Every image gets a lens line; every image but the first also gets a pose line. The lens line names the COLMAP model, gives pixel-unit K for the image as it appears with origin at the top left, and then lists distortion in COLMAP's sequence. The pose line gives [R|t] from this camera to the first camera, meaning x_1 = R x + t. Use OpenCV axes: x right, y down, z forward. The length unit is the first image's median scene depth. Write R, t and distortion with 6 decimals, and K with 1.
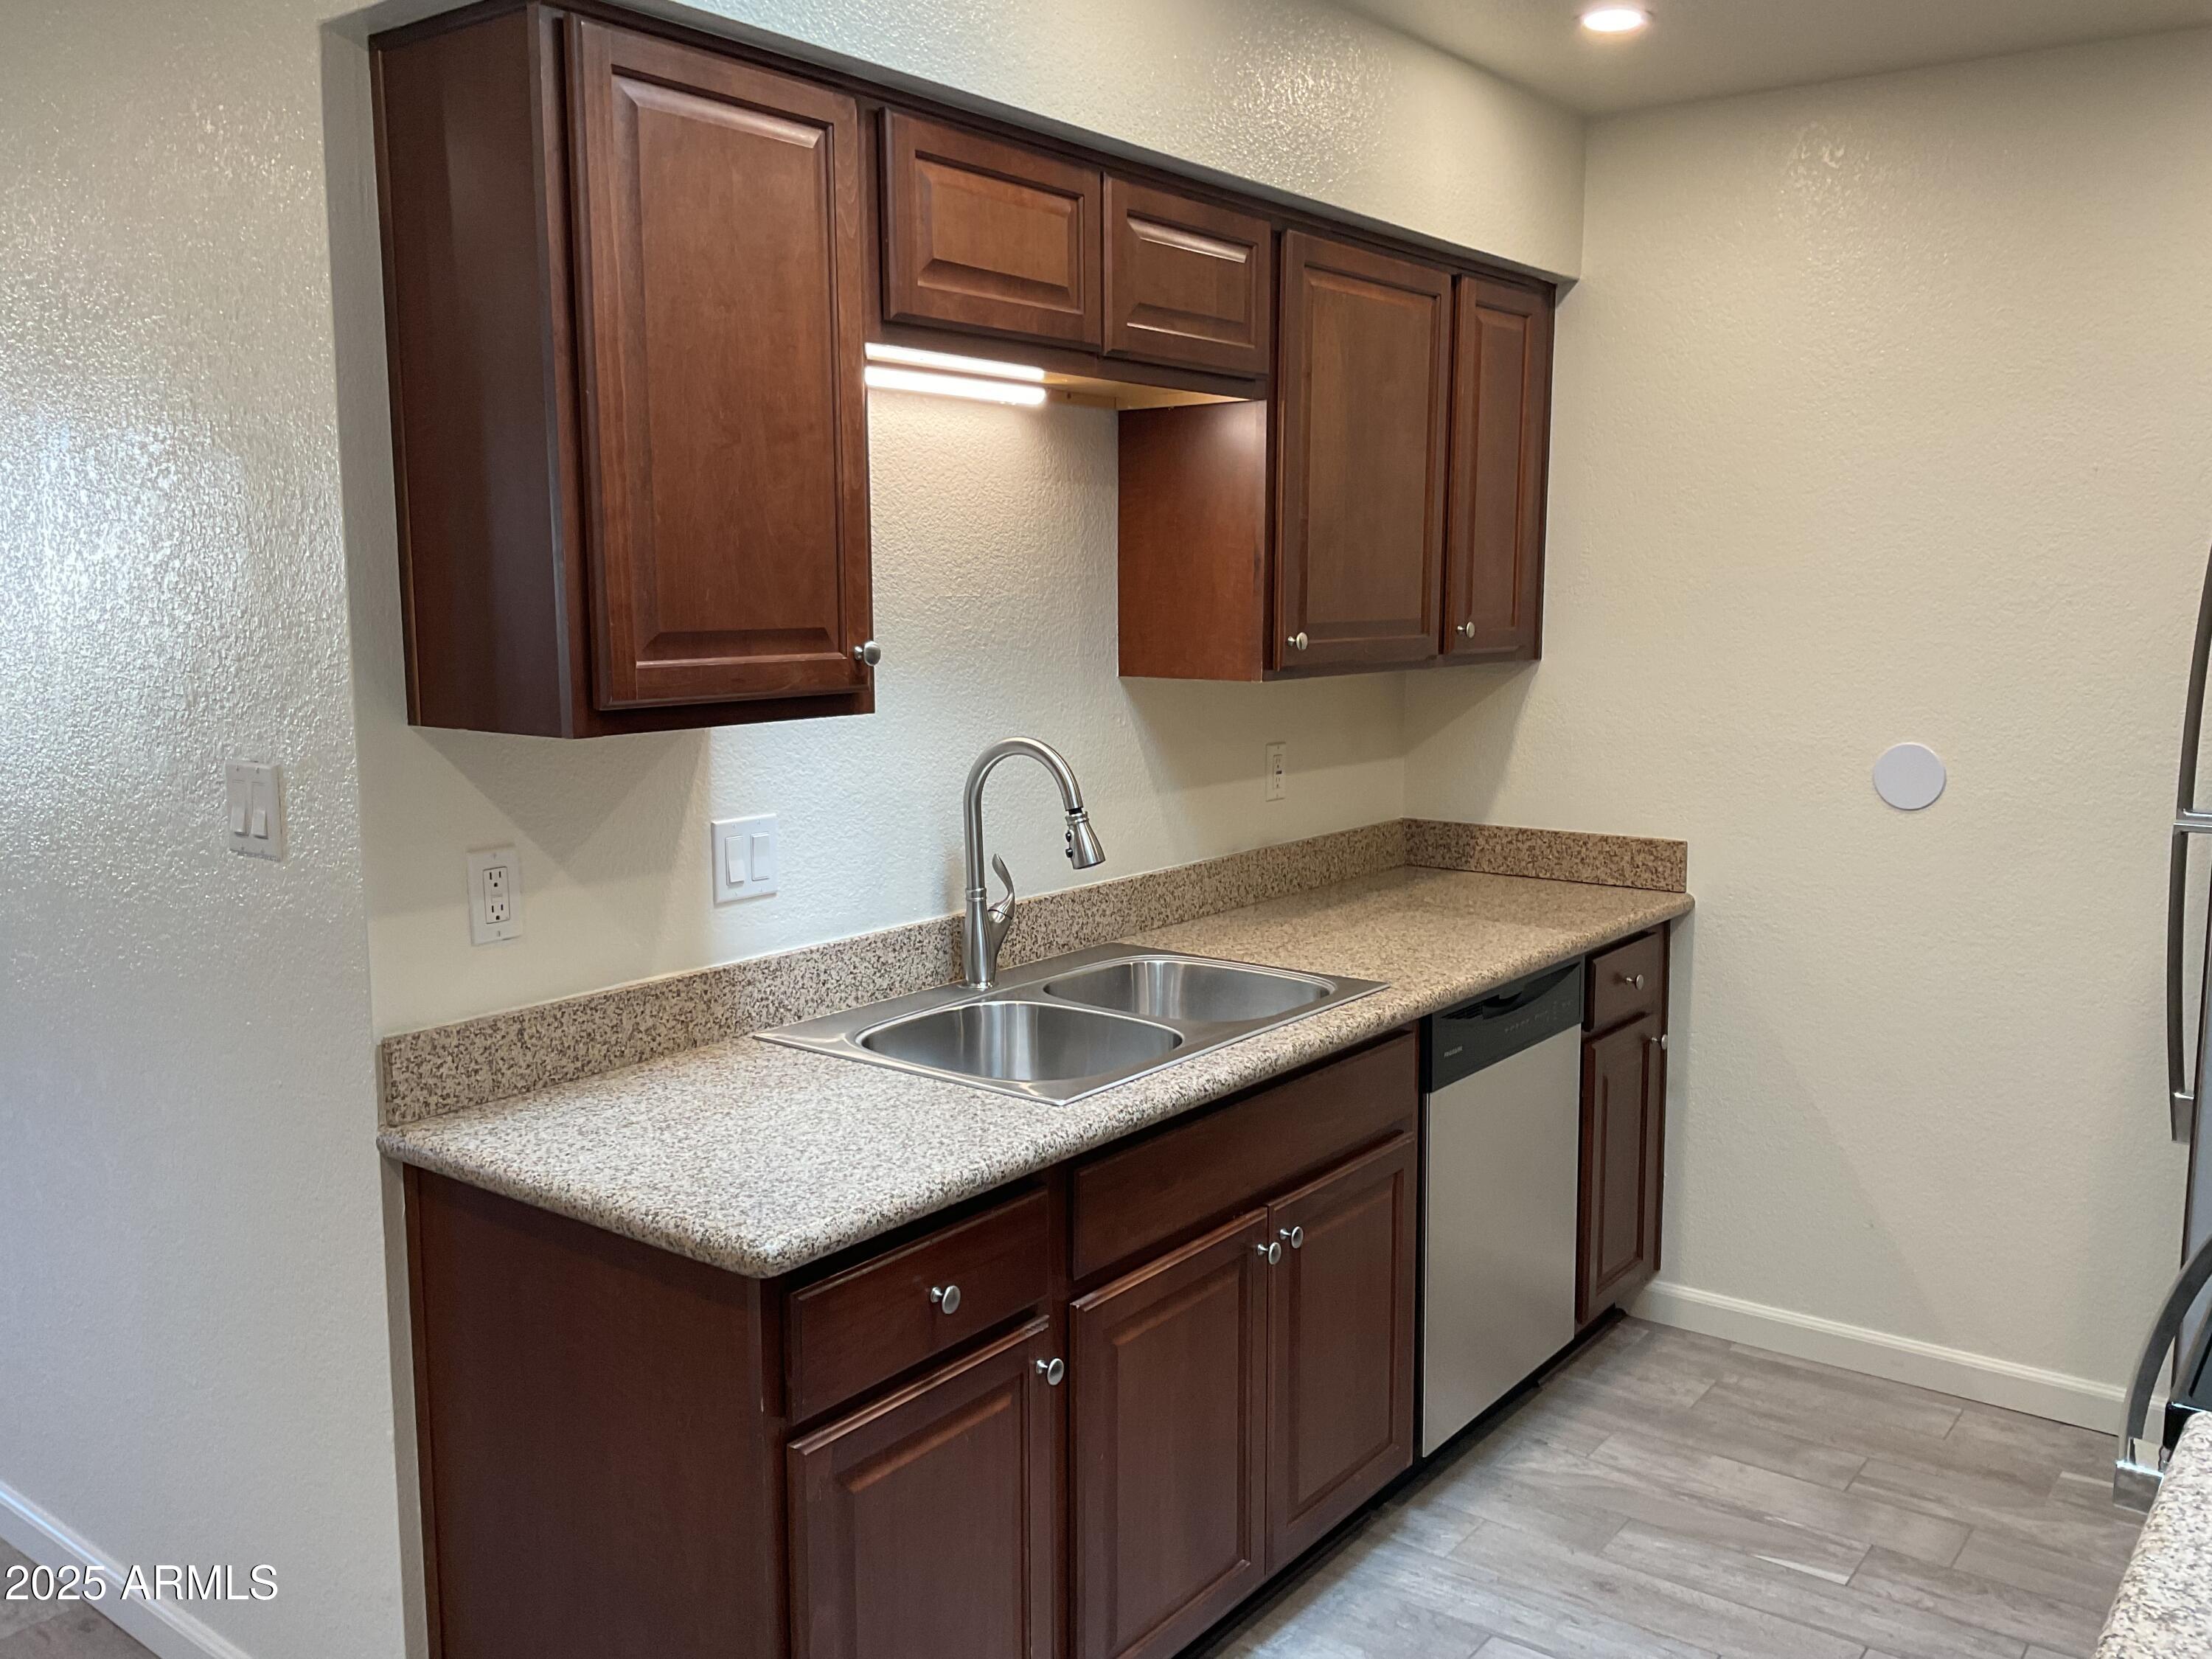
lens RADIAL K [[1855.8, 0, 1091.0], [0, 1855.8, 785.9], [0, 0, 1]] dist [0.114648, -0.181929]
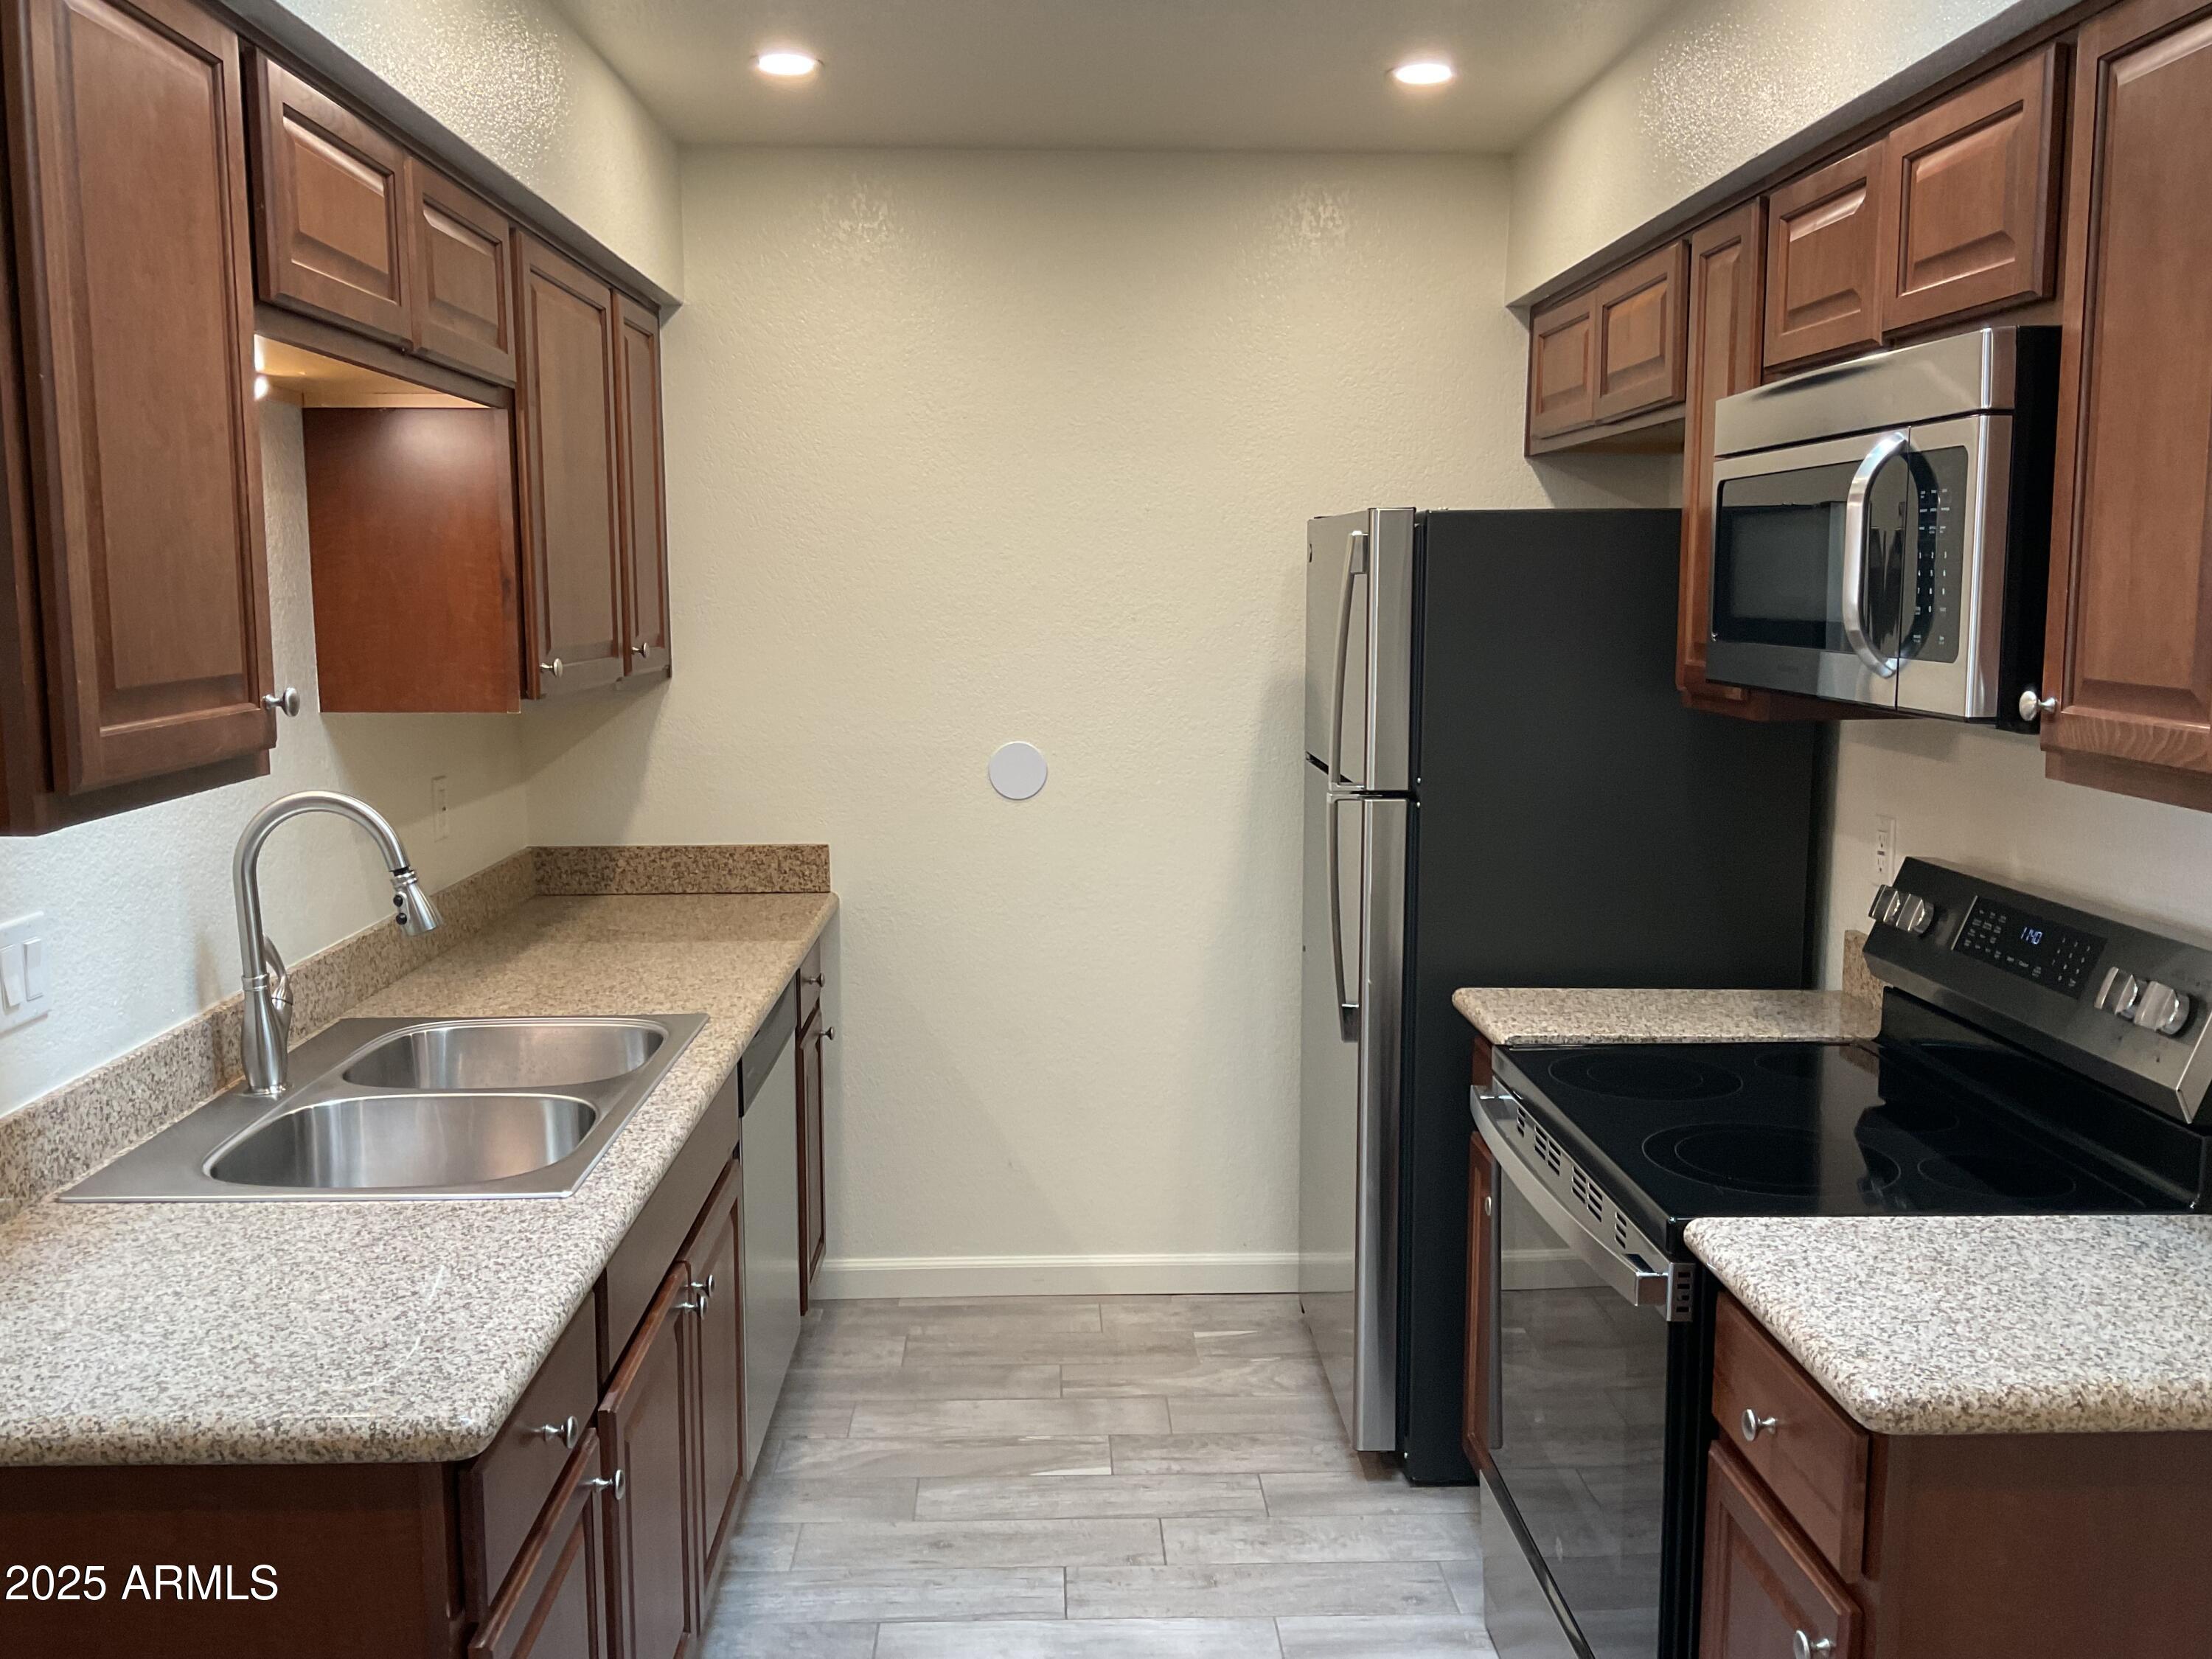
lens RADIAL K [[1855.8, 0, 1091.0], [0, 1855.8, 785.9], [0, 0, 1]] dist [0.114648, -0.181929]
pose [[0.778156, -0.069220, 0.624244, -0.284666], [0.069690, 0.997287, 0.023713, -0.022949], [-0.624192, 0.025051, 0.780869, 0.098695]]
